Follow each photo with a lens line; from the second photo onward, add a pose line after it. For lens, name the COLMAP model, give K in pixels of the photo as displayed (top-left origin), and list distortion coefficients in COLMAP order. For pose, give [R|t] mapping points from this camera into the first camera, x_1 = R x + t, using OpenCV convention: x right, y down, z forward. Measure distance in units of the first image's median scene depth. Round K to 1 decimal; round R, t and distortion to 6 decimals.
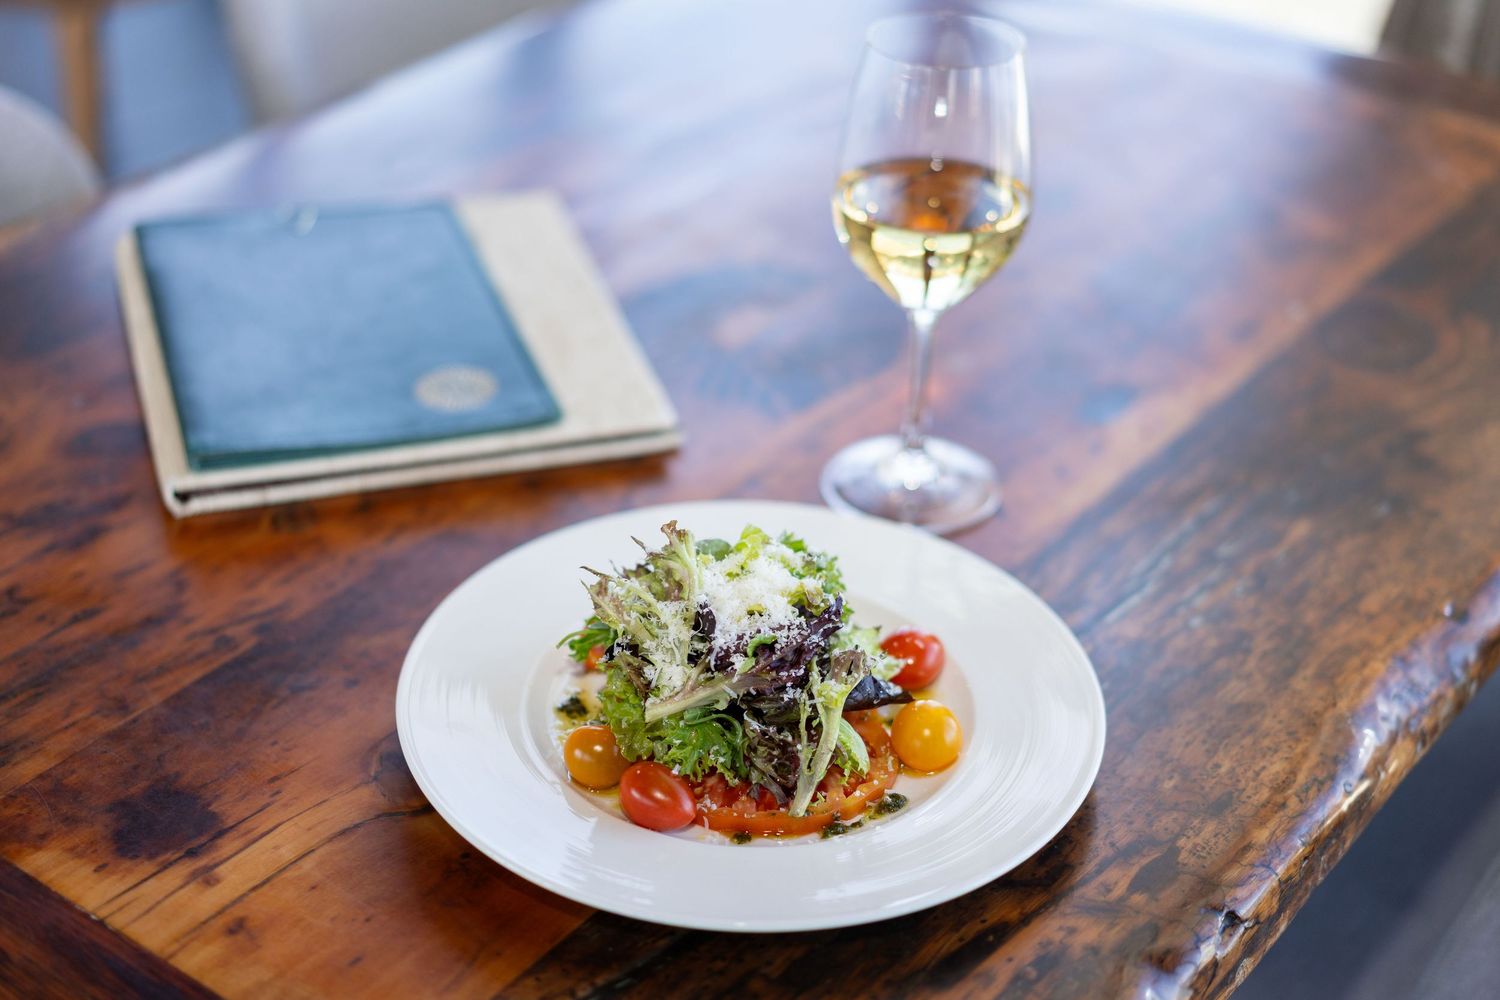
lens RADIAL K [[2390.7, 0, 752.0], [0, 2390.7, 503.8], [0, 0, 1]] dist [-0.019165, 0.000000]
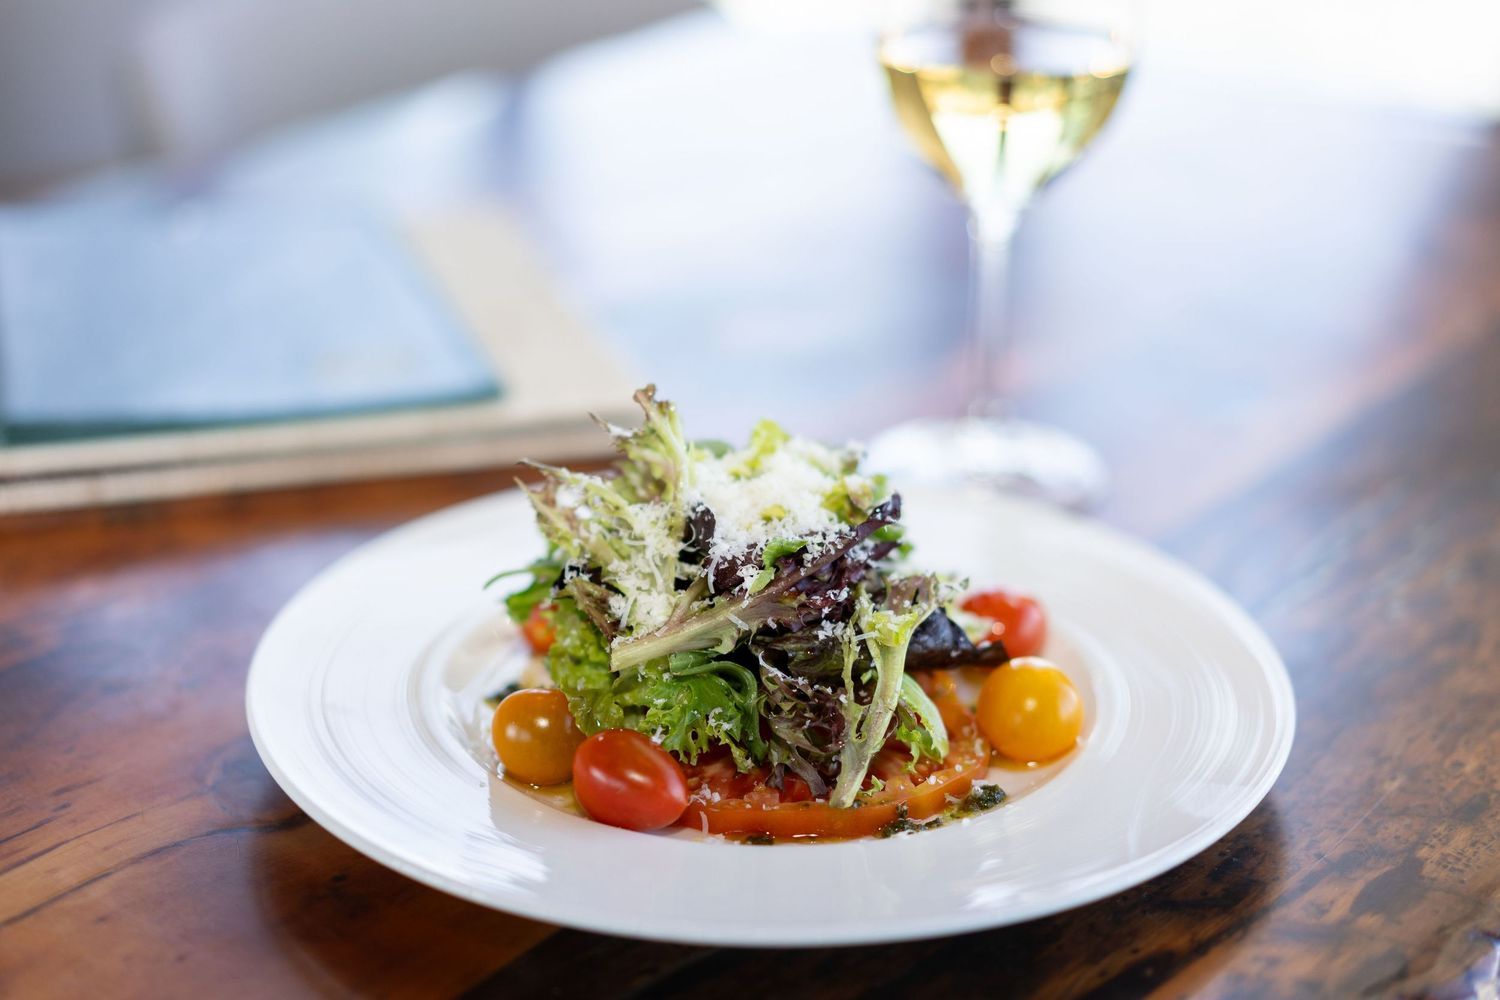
lens RADIAL K [[2542.2, 0, 747.8], [0, 2542.2, 504.8], [0, 0, 1]] dist [0.005052, 0.000000]
pose [[0.999847, -0.016979, -0.004270, -0.002775], [0.016051, 0.986362, -0.163808, 0.160780], [0.006993, 0.163714, 0.986483, 0.290313]]
